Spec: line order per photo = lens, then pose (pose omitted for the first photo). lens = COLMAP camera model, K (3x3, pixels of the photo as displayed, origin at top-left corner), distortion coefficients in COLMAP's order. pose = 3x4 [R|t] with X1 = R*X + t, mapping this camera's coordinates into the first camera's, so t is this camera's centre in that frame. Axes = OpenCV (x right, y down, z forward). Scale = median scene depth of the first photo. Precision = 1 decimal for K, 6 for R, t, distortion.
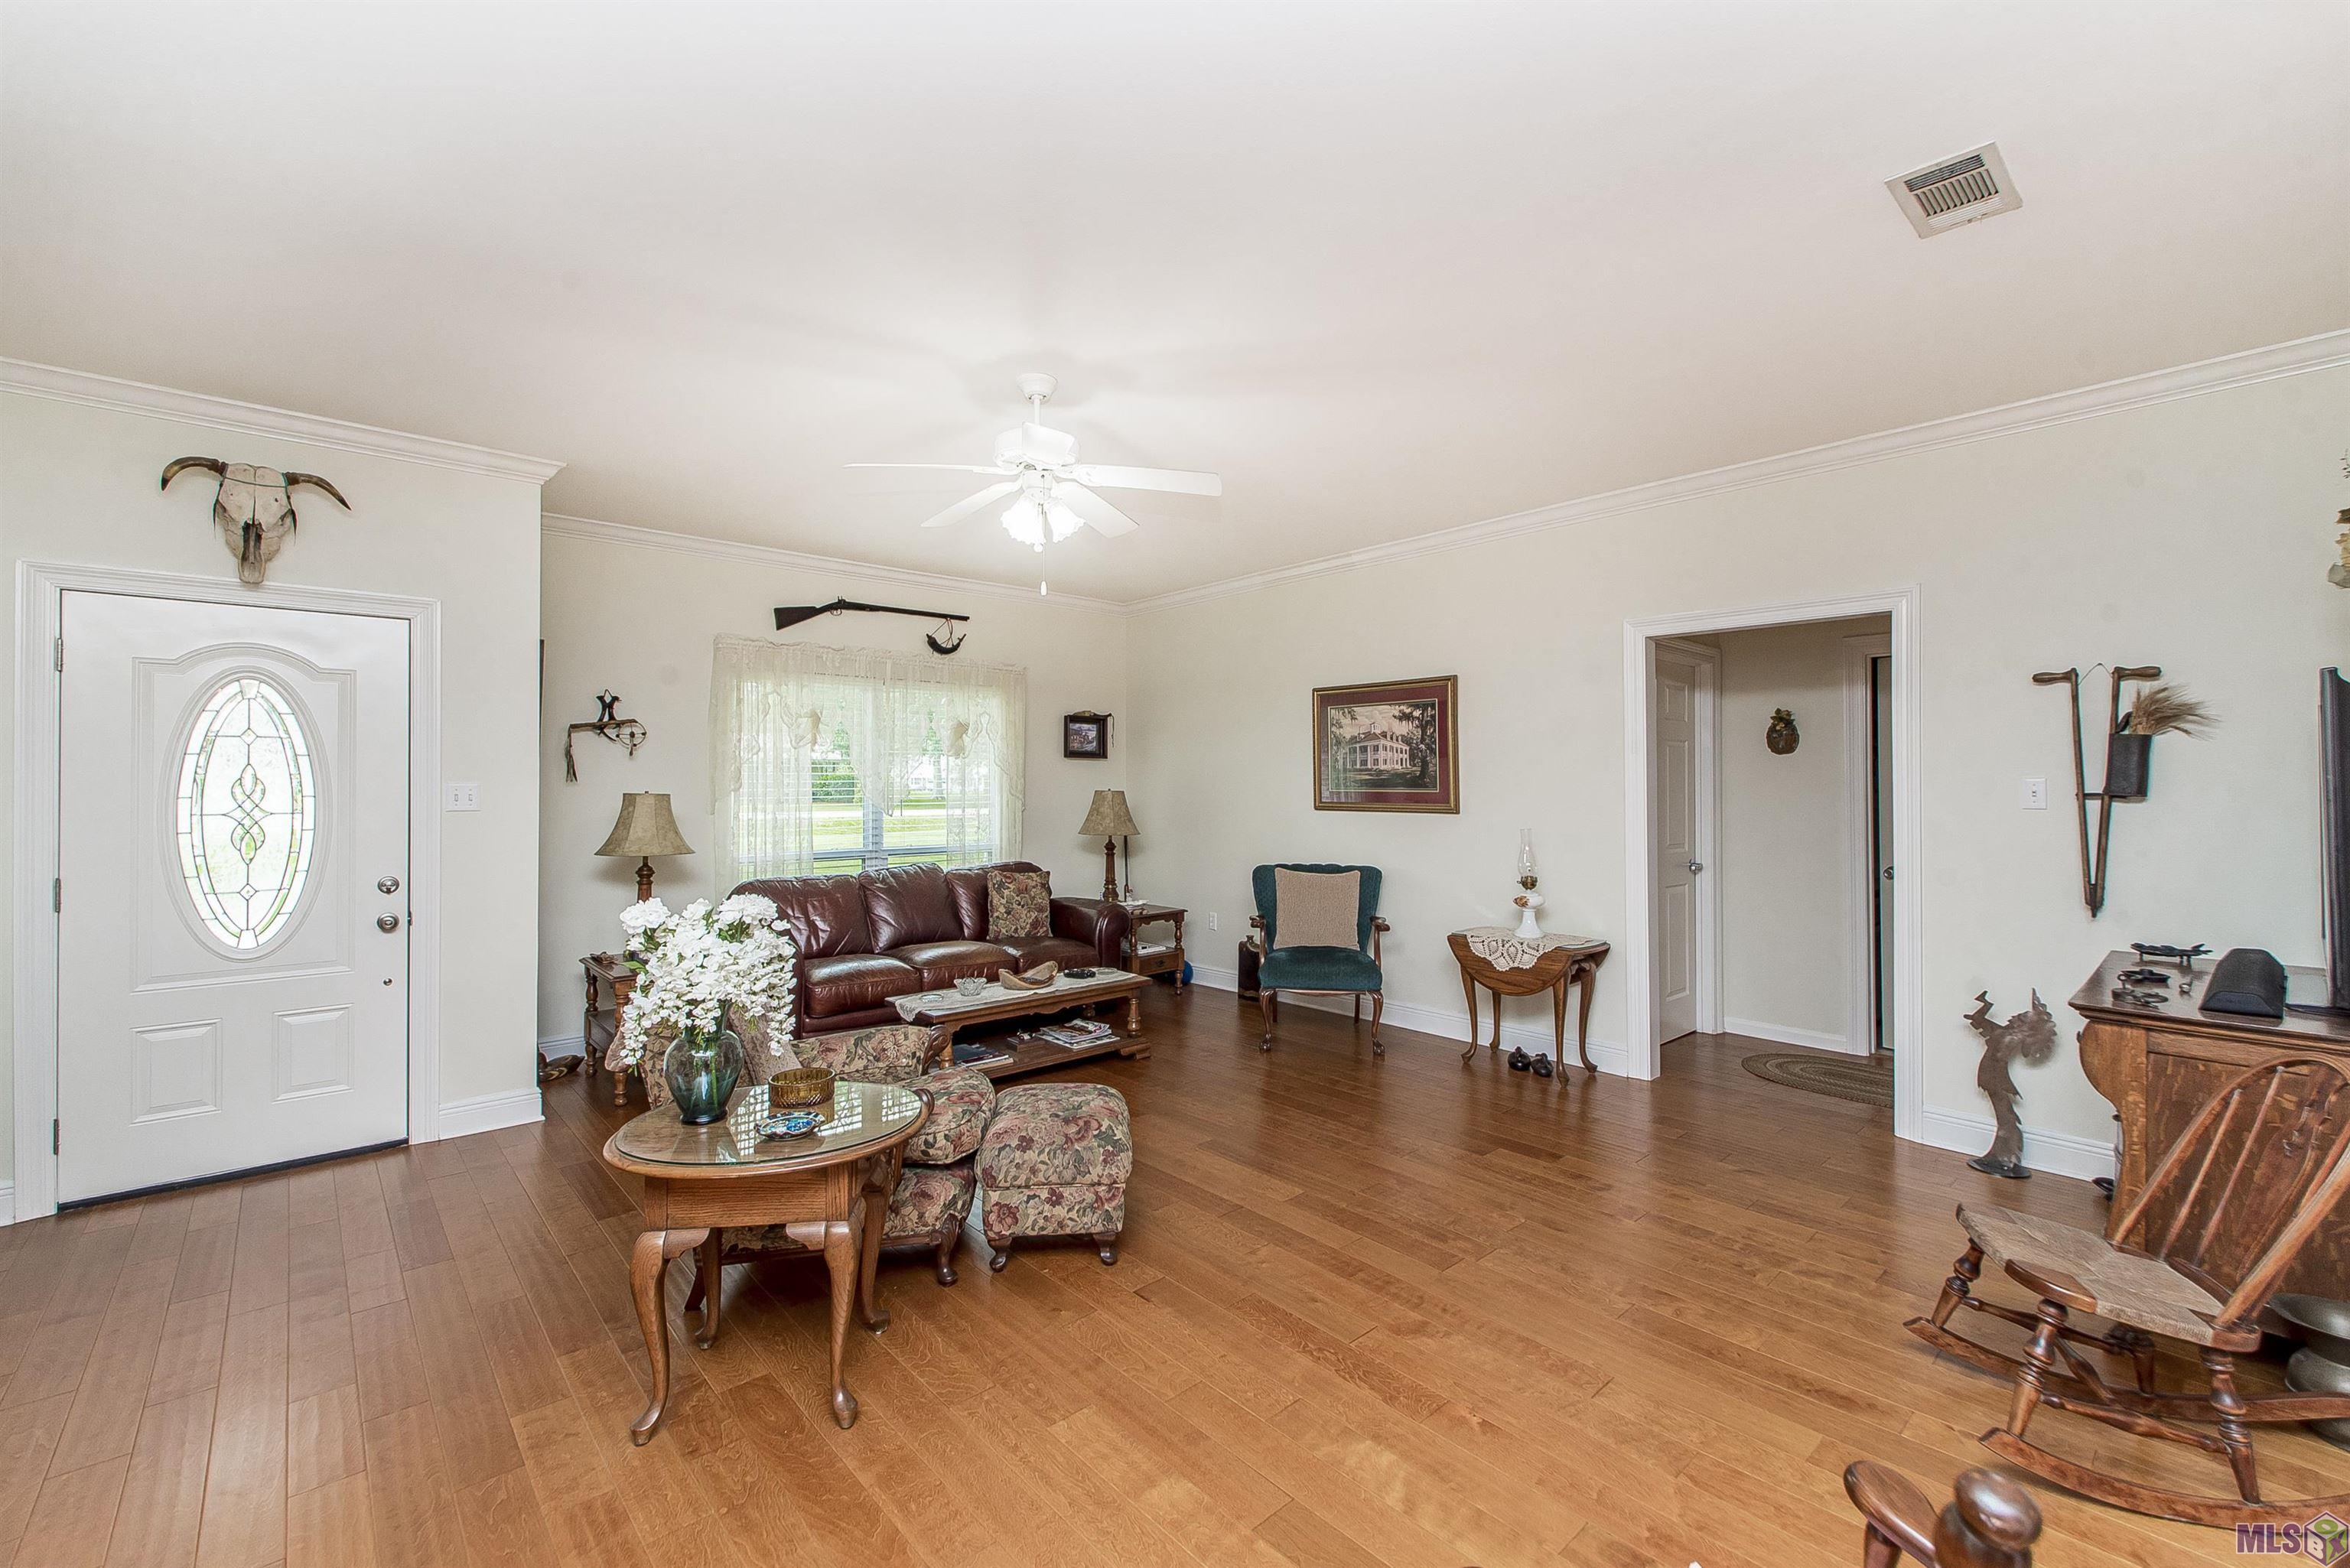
lens RADIAL K [[987.7, 0, 1190.7], [0, 987.7, 777.3], [0, 0, 1]] dist [0.007484, -0.000396]
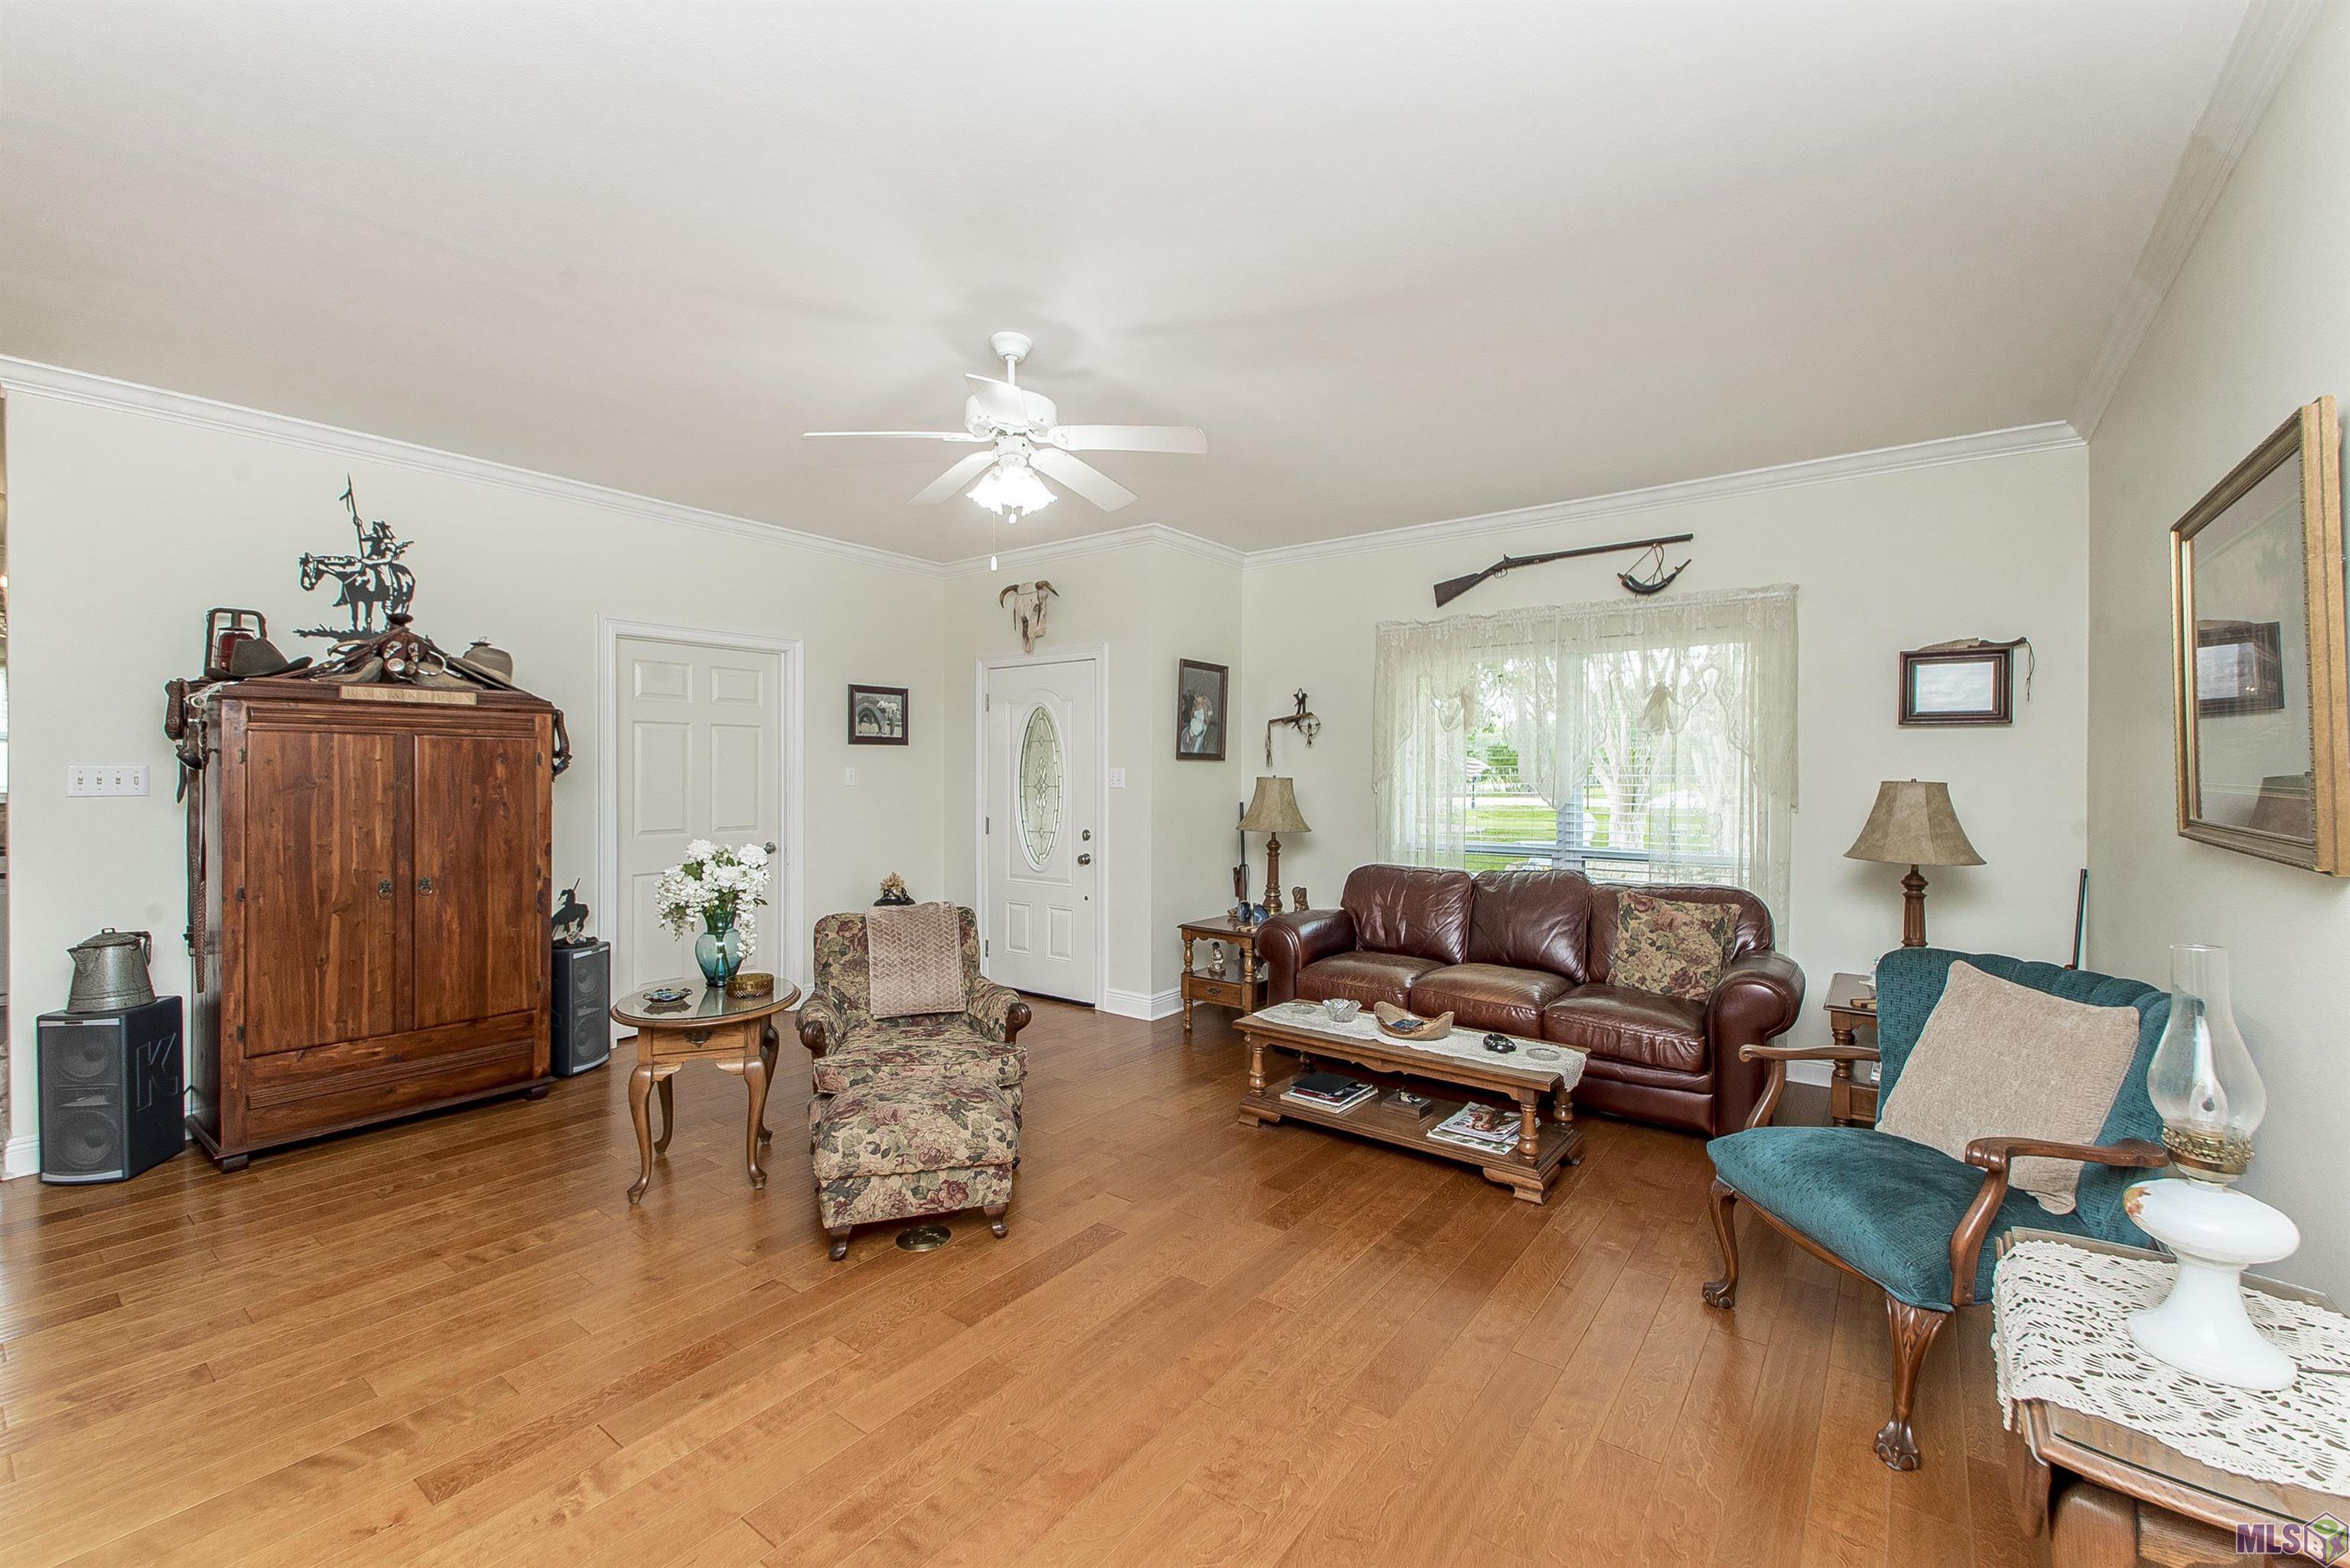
lens RADIAL K [[987.7, 0, 1176.6], [0, 987.7, 769.1], [0, 0, 1]] dist [0.007484, -0.000396]
pose [[0.160933, 0.000093, -0.986965, 0.533805], [0.003047, 0.999995, 0.000591, 0.005717], [0.986961, -0.003102, 0.160932, 0.663135]]
